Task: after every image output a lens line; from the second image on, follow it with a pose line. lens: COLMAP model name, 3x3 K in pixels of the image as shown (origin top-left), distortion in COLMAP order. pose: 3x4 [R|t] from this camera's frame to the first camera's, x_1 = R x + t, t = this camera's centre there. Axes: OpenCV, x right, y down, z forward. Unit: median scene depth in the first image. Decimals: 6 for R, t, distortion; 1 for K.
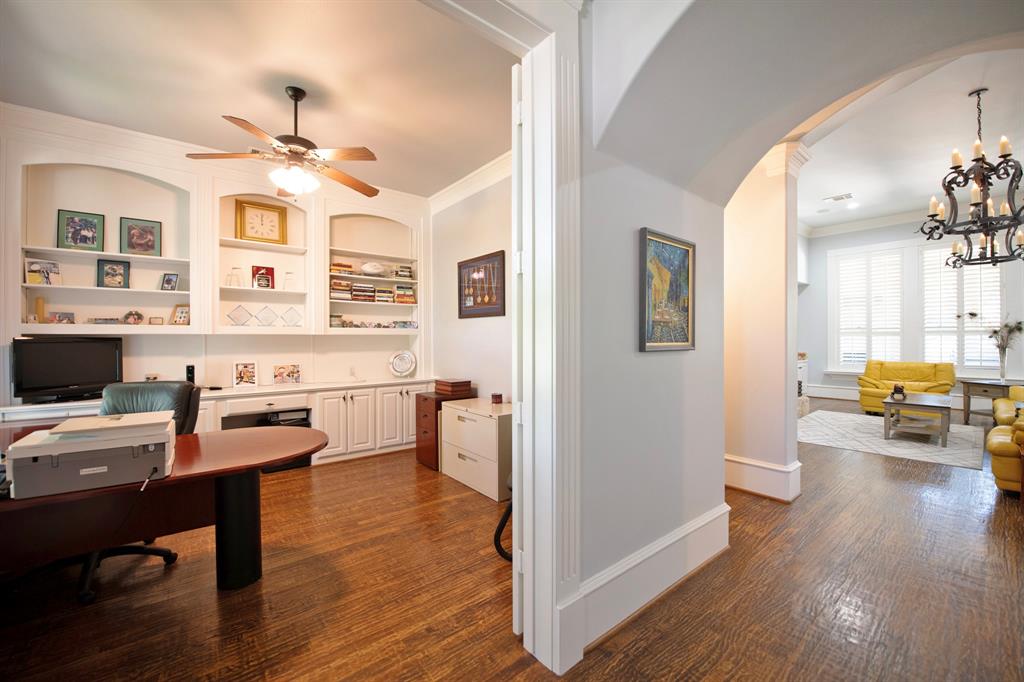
lens RADIAL K [[406.1, 0, 509.6], [0, 406.1, 340.6], [0, 0, 1]] dist [-0.015977, -0.003256]
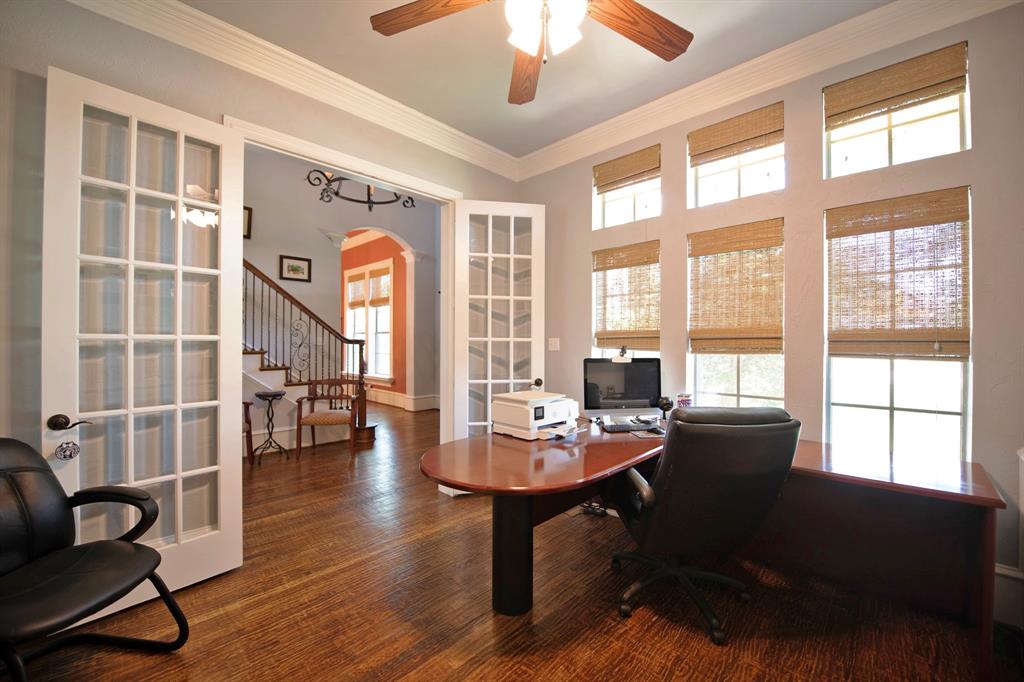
lens RADIAL K [[406.1, 0, 509.6], [0, 406.1, 340.6], [0, 0, 1]] dist [-0.015977, -0.003256]
pose [[-0.991803, 0.001520, -0.127767, -0.297607], [0.001127, 0.999994, 0.003149, -0.000580], [0.127771, 0.002979, -0.991799, 1.040552]]
